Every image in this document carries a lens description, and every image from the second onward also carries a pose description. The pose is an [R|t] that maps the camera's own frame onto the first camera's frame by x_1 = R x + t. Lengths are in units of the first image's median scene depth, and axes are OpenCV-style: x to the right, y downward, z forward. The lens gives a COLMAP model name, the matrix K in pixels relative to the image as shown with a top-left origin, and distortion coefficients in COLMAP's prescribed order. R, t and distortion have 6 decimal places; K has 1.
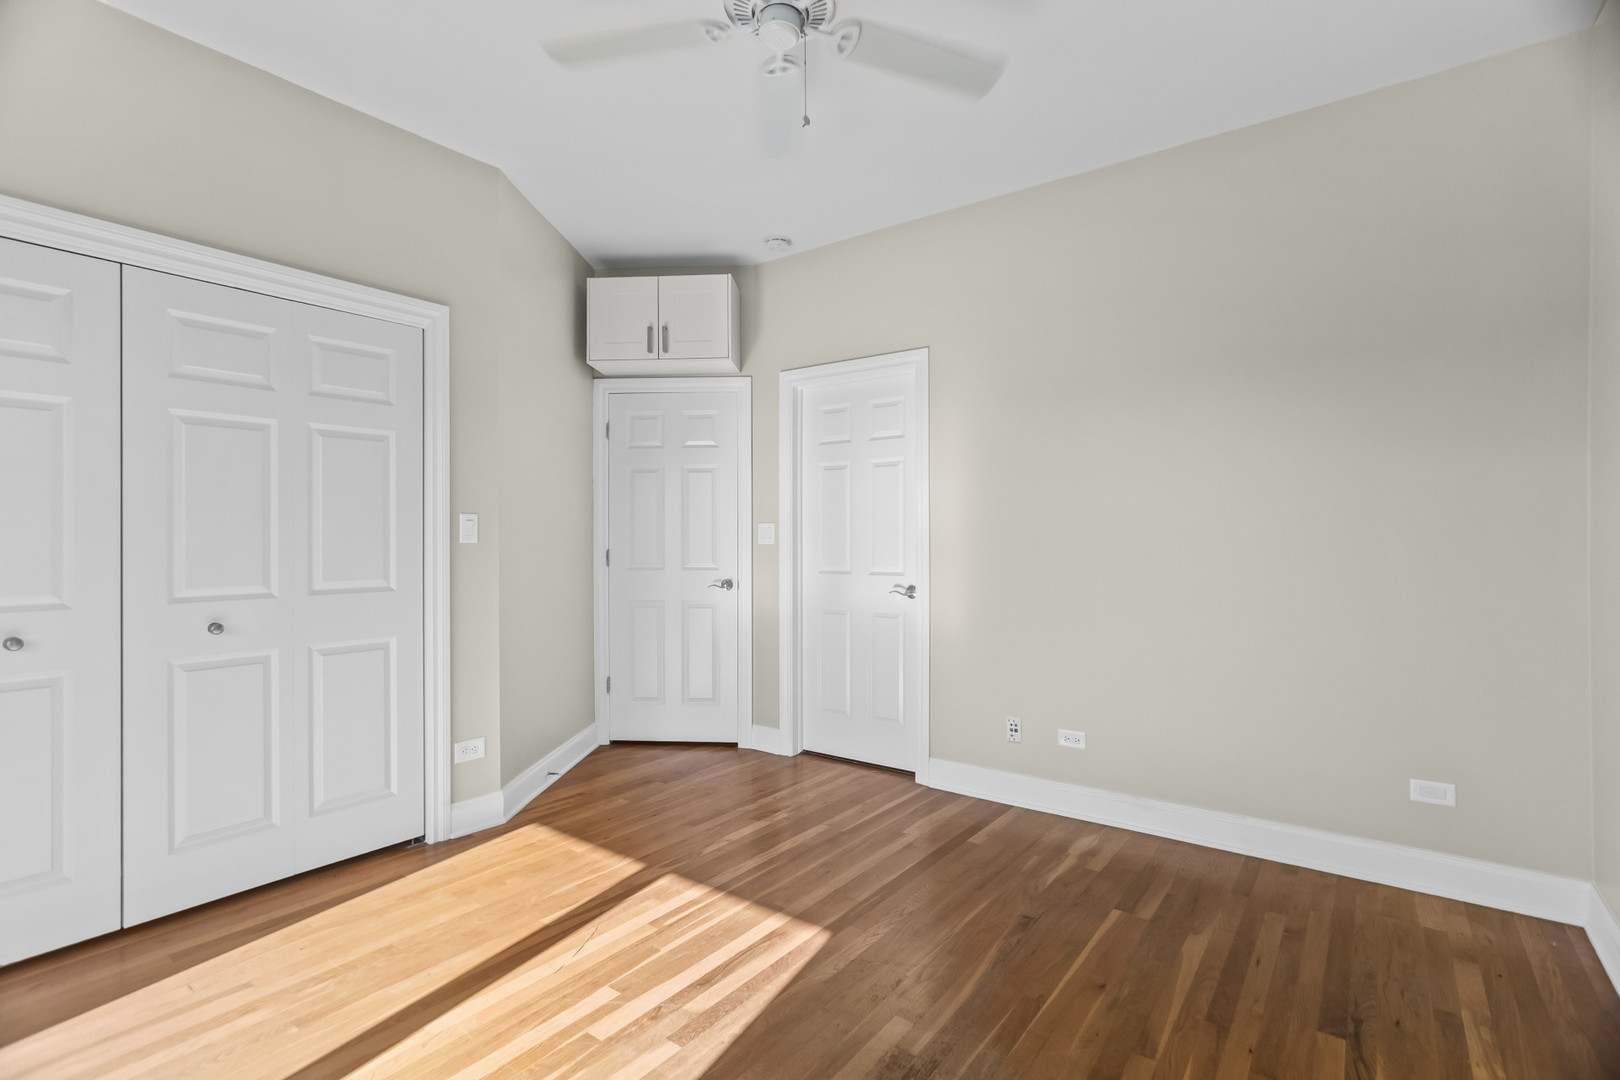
lens RADIAL K [[765.6, 0, 811.8], [0, 765.6, 533.1], [0, 0, 1]] dist [-0.001516, 0.000144]
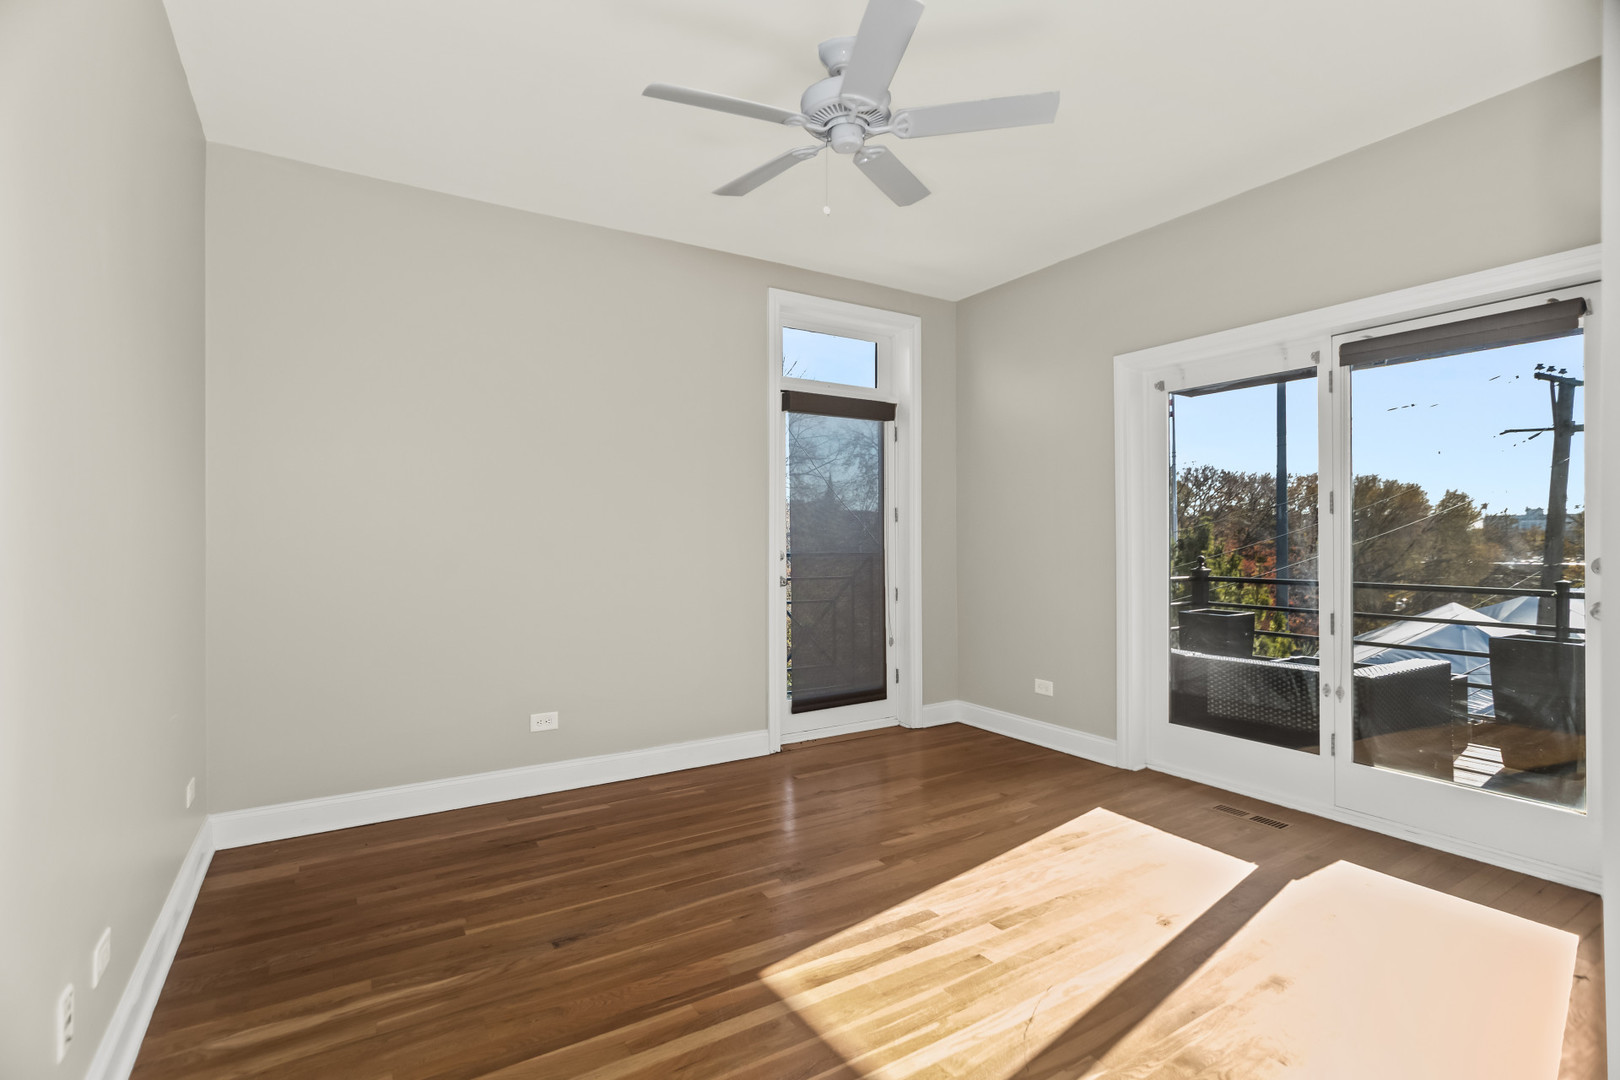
lens RADIAL K [[765.6, 0, 811.8], [0, 765.6, 533.1], [0, 0, 1]] dist [-0.001516, 0.000144]
pose [[-0.932721, 0.005772, 0.360553, -0.375625], [0.002913, 0.999960, -0.008473, 0.003234], [-0.360587, -0.006852, -0.932700, 1.871806]]
